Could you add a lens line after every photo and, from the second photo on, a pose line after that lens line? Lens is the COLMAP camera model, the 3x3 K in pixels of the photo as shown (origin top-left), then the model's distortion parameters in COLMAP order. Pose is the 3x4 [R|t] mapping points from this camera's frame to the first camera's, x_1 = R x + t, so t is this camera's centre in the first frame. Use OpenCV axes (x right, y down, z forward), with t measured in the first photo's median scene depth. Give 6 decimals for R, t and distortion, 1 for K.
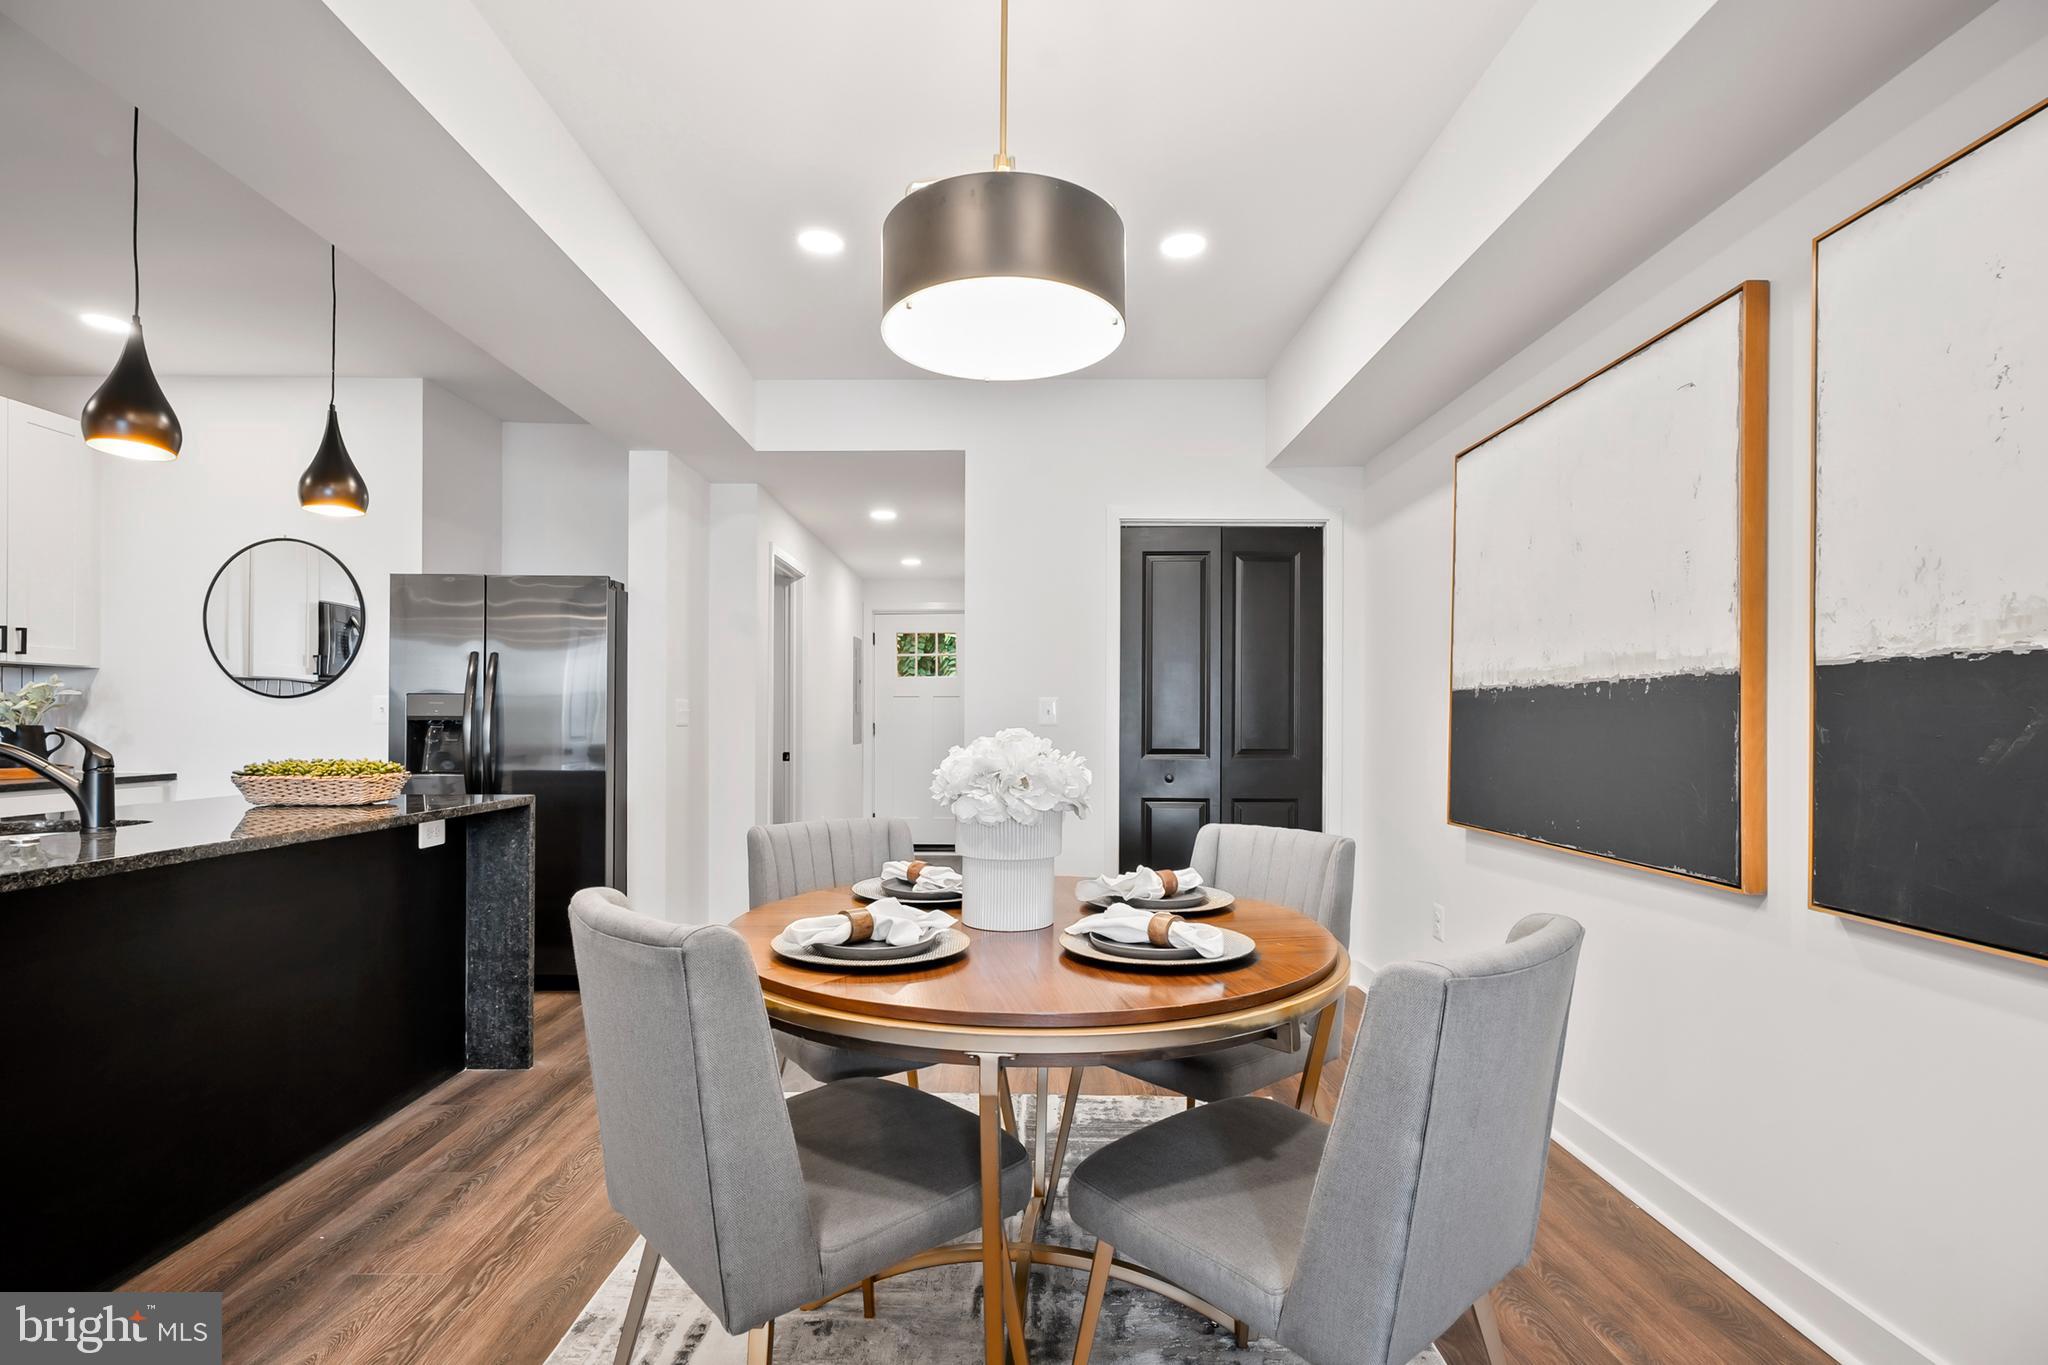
lens RADIAL K [[929.3, 0, 1022.5], [0, 929.3, 720.0], [0, 0, 1]] dist [-0.003857, -0.000062]
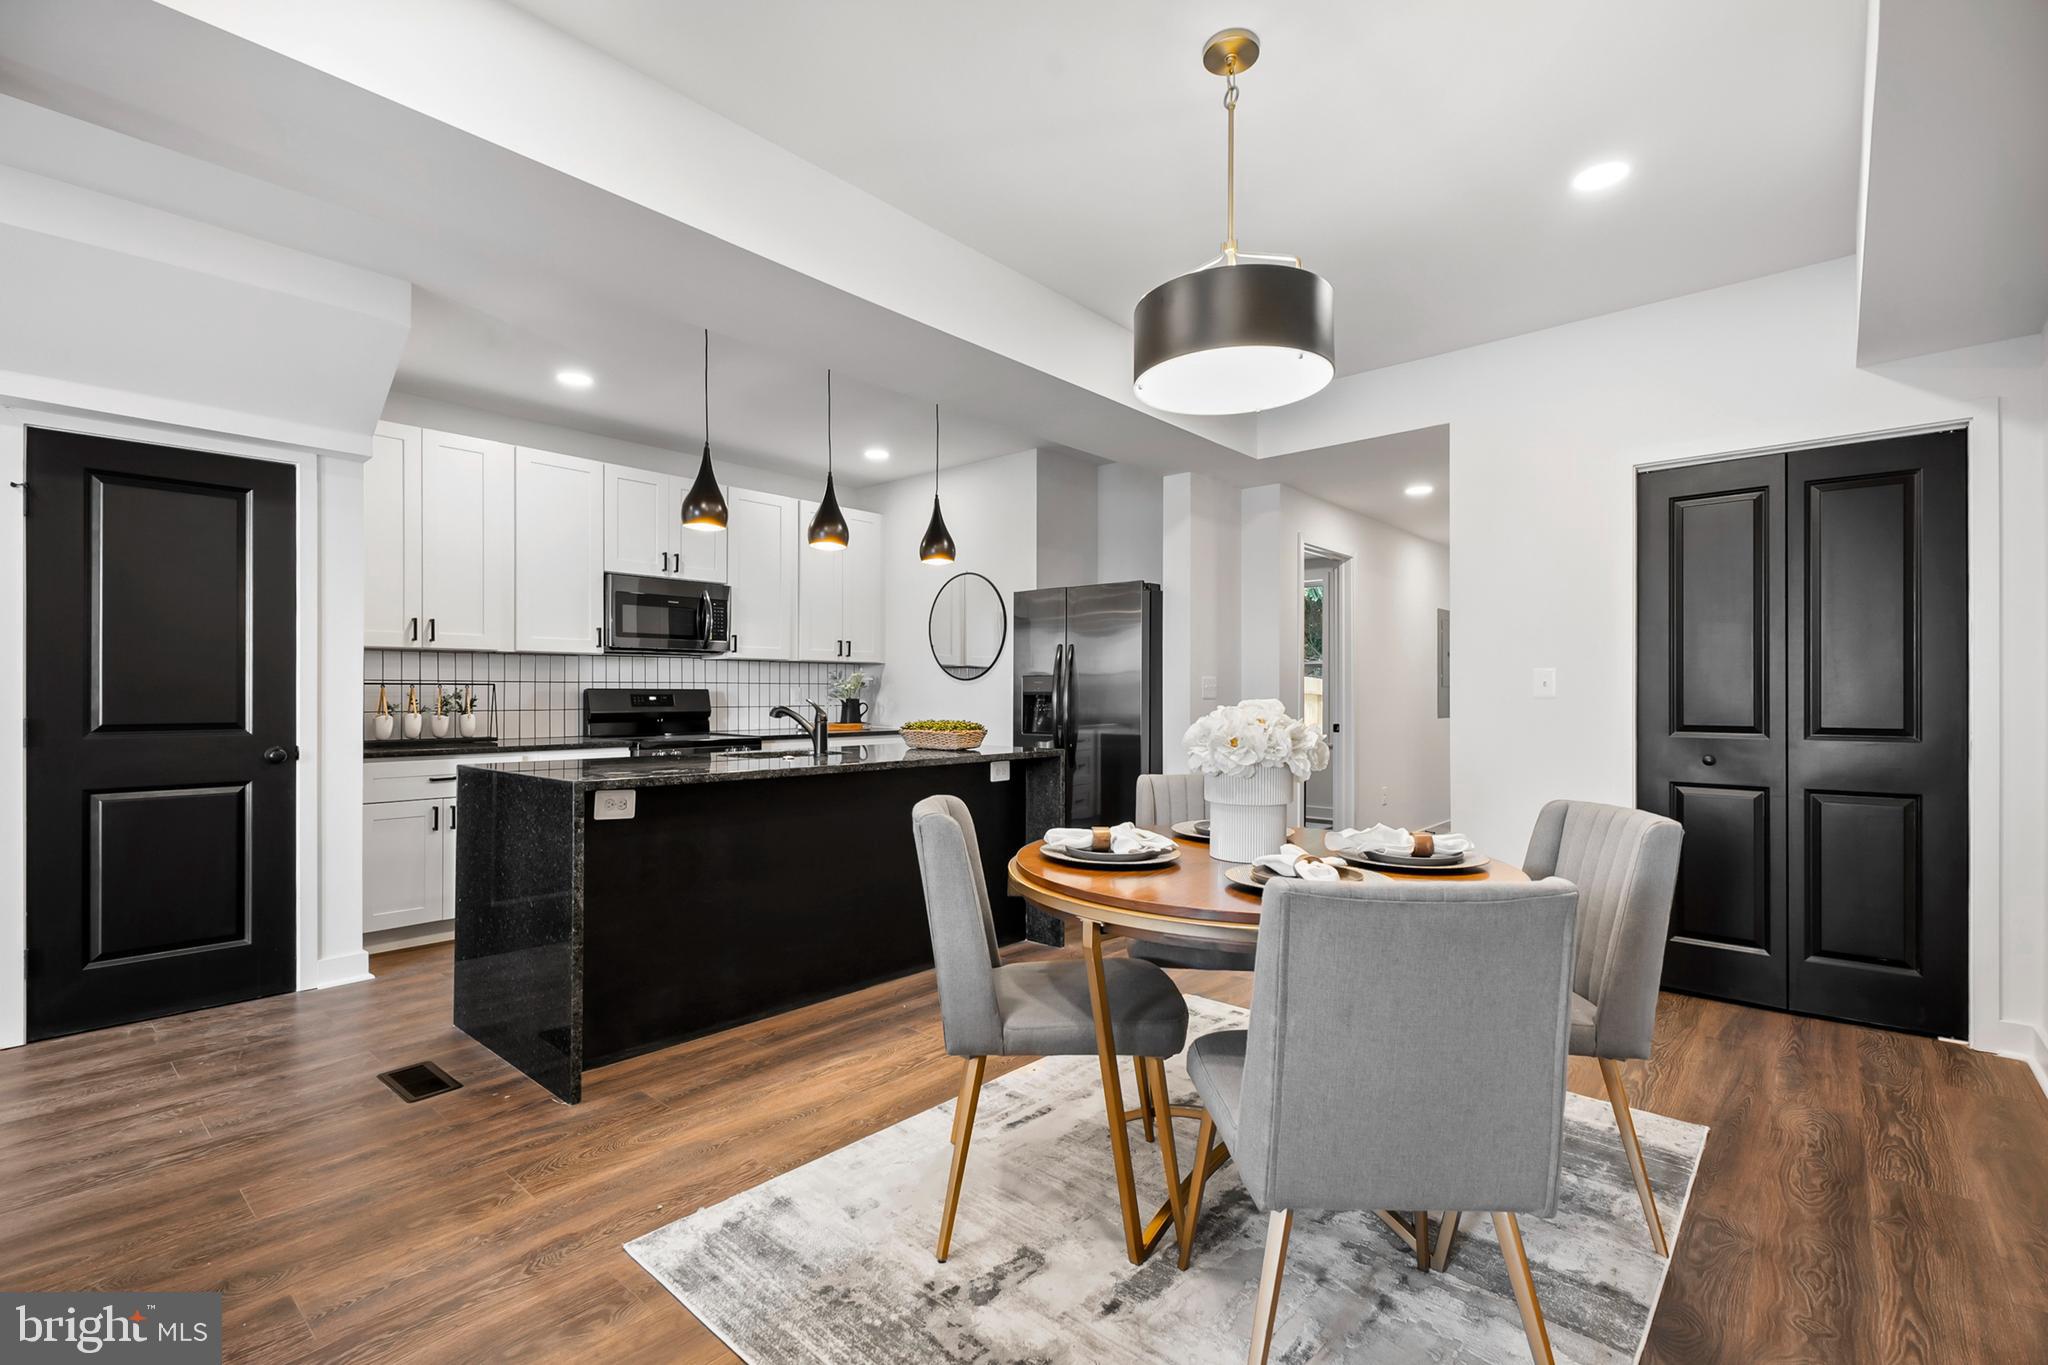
lens RADIAL K [[917.1, 0, 1020.3], [0, 917.1, 694.2], [0, 0, 1]] dist [0.000541, 0.000390]
pose [[0.748239, -0.004083, -0.663416, 0.375069], [0.003889, 0.999991, -0.001768, 0.002409], [0.663418, -0.001257, 0.748248, -0.069949]]
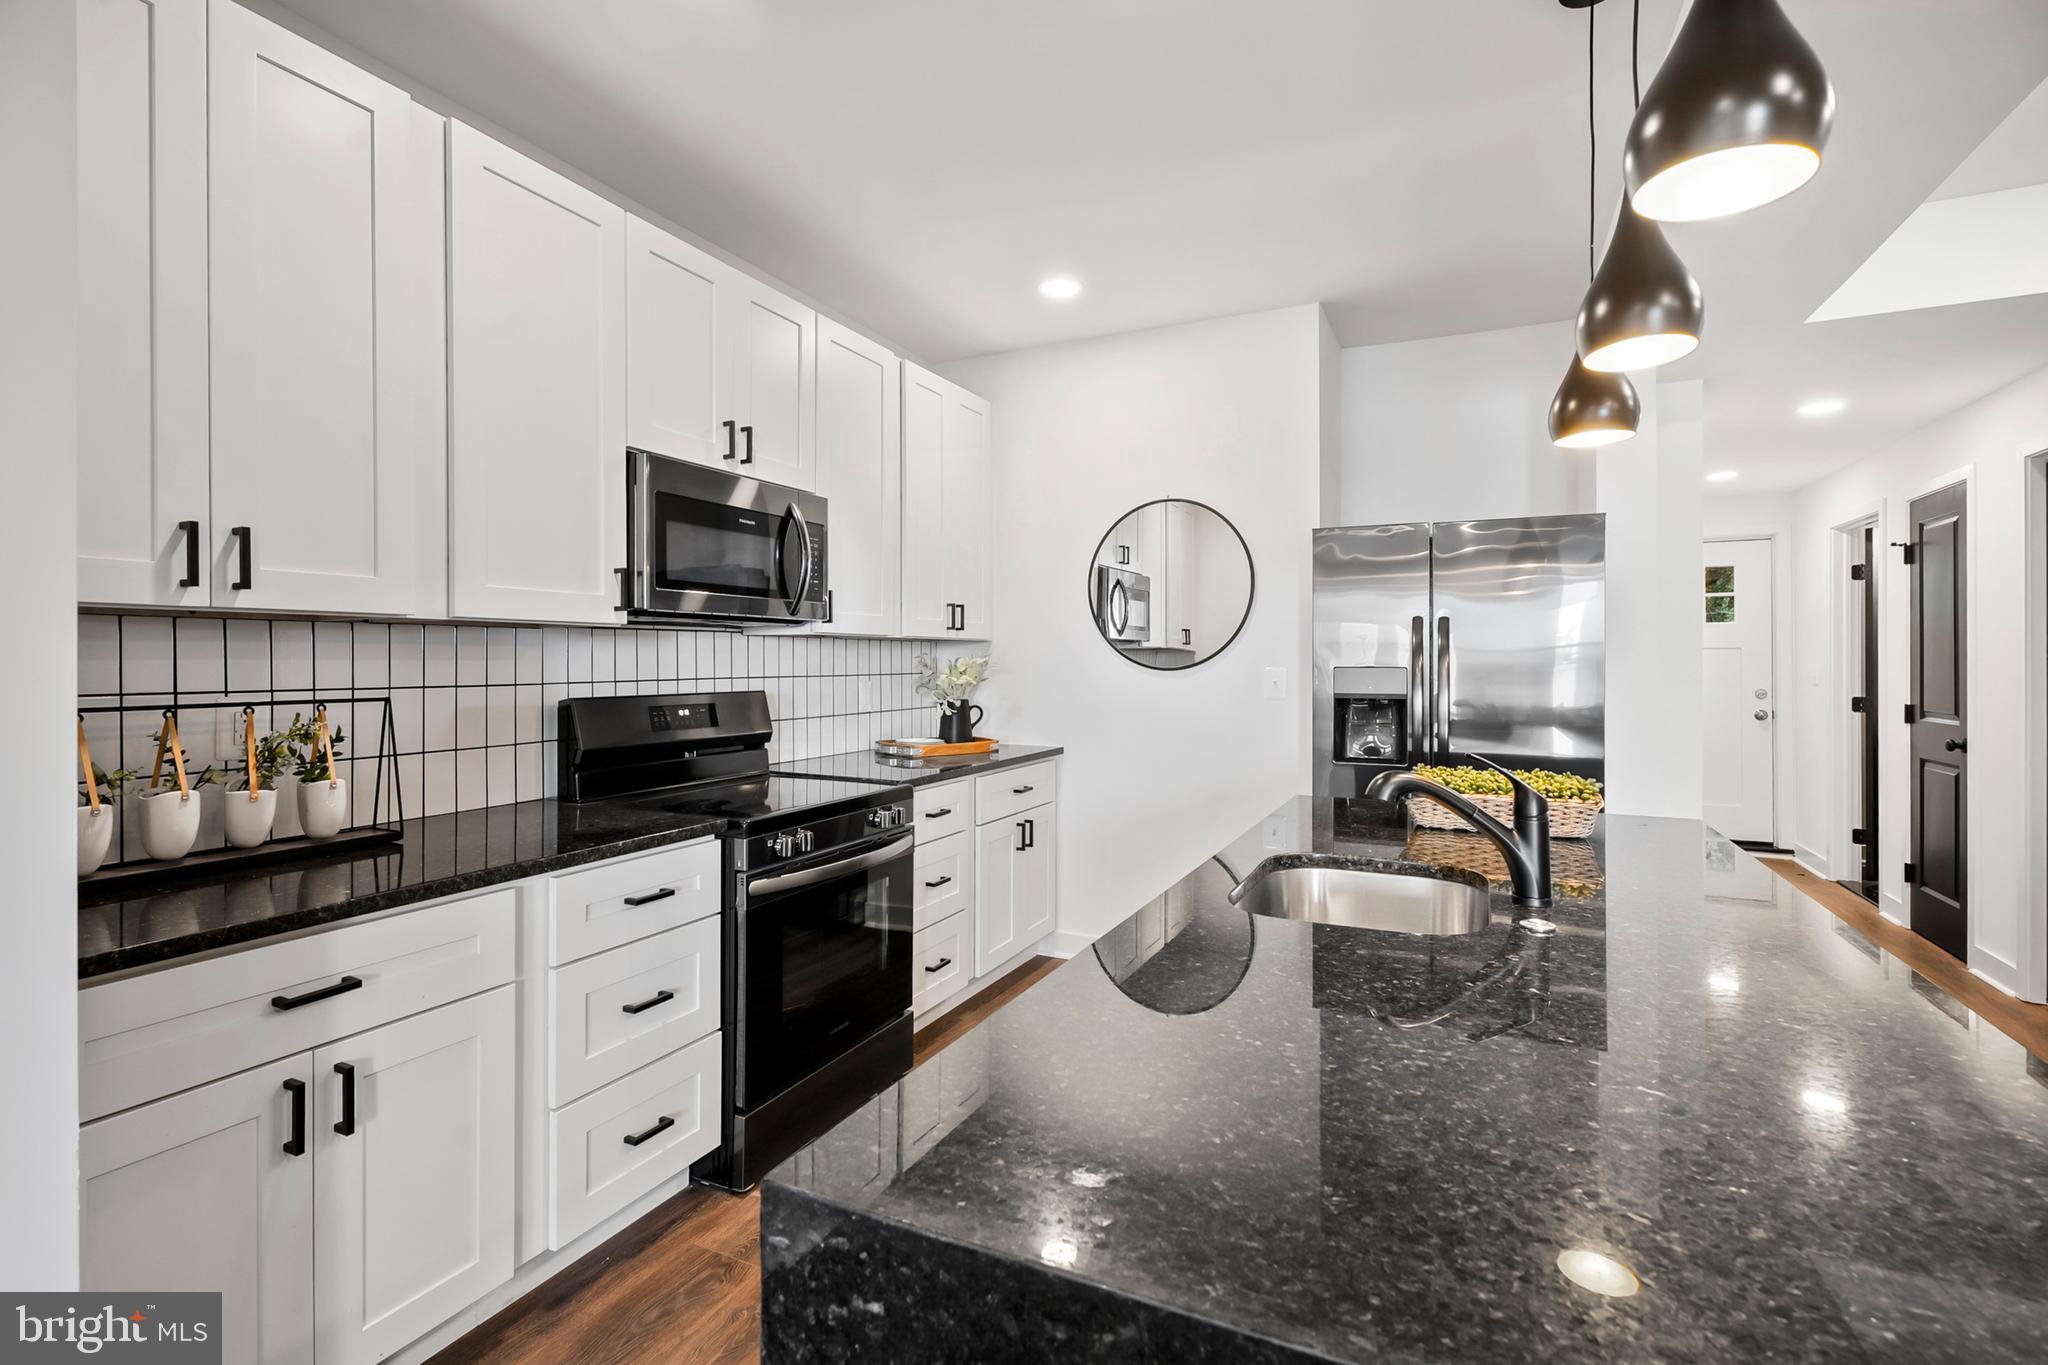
lens RADIAL K [[928.8, 0, 1029.0], [0, 928.8, 666.0], [0, 0, 1]] dist [0.002897, 0.000496]
pose [[0.900712, -0.001437, -0.434414, -0.782050], [0.004039, 0.999979, 0.005066, -0.050755], [0.434397, -0.006318, 0.900699, 0.140111]]
